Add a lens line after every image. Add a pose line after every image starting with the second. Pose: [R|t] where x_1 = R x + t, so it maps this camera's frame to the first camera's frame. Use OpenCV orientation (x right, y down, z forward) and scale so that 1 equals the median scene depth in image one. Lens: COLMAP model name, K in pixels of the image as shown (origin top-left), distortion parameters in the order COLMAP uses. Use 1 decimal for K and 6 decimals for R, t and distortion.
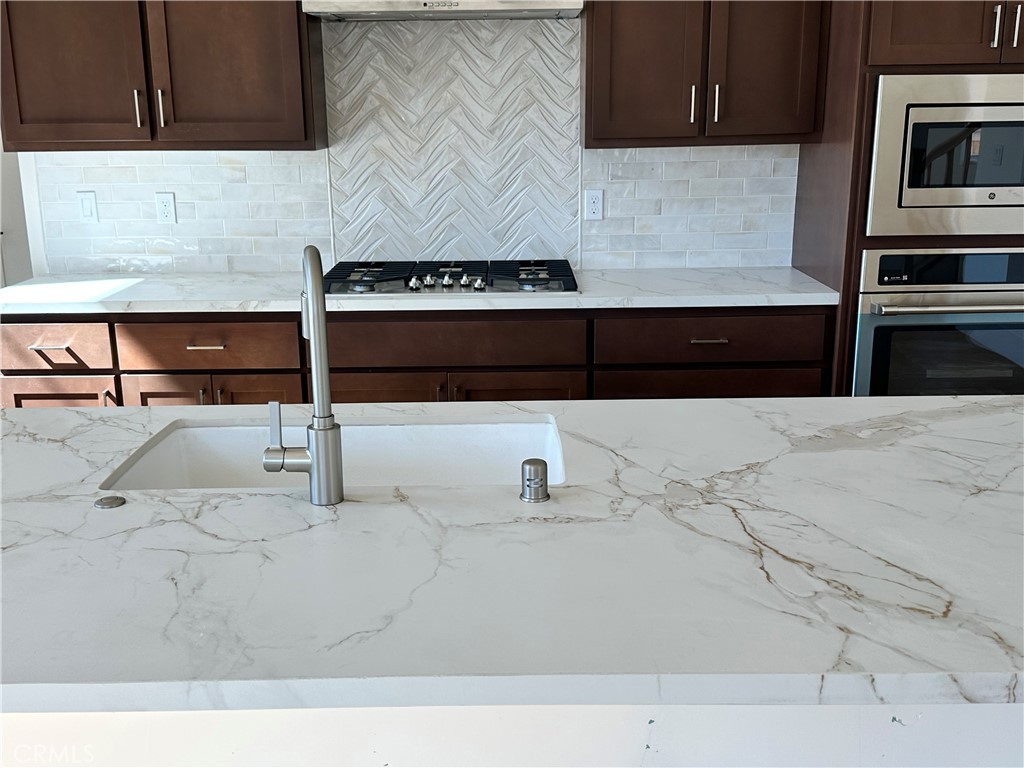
lens RADIAL K [[1092.5, 0, 512.0], [0, 1092.5, 384.0], [0, 0, 1]] dist [0.236452, -0.575314]
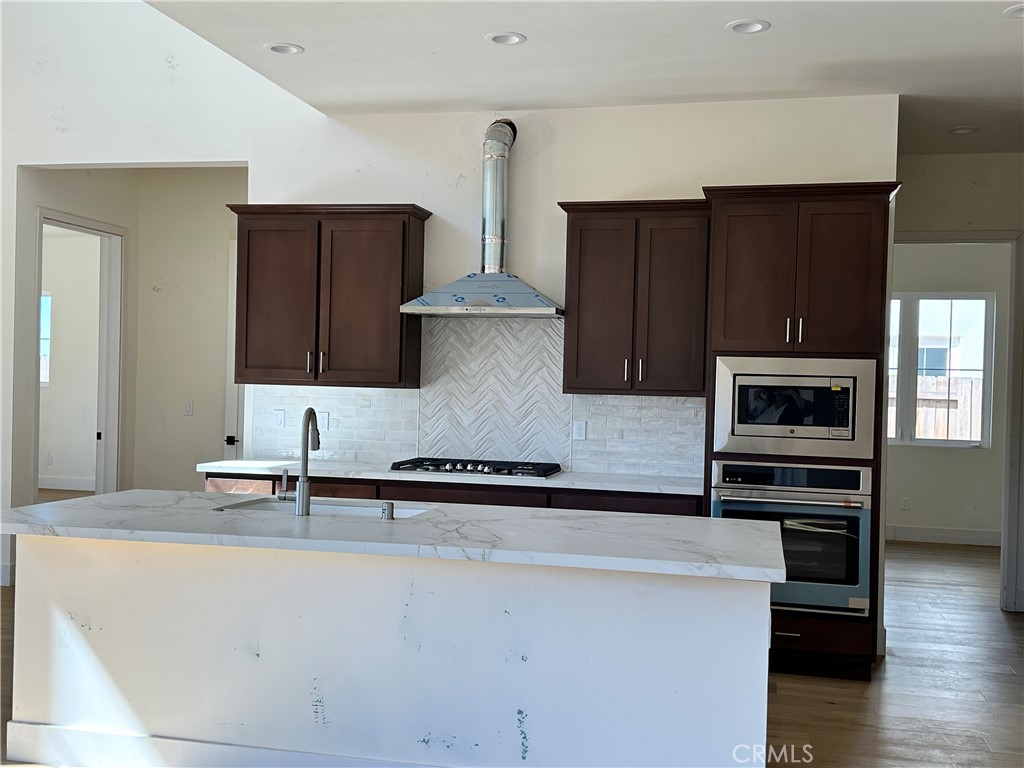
lens RADIAL K [[1092.5, 0, 512.0], [0, 1092.5, 384.0], [0, 0, 1]] dist [0.236452, -0.575314]
pose [[0.973221, 0.037045, -0.226867, 0.364442], [-0.091475, 0.967832, -0.234377, 0.160127], [0.210887, 0.248853, 0.945304, -0.549341]]
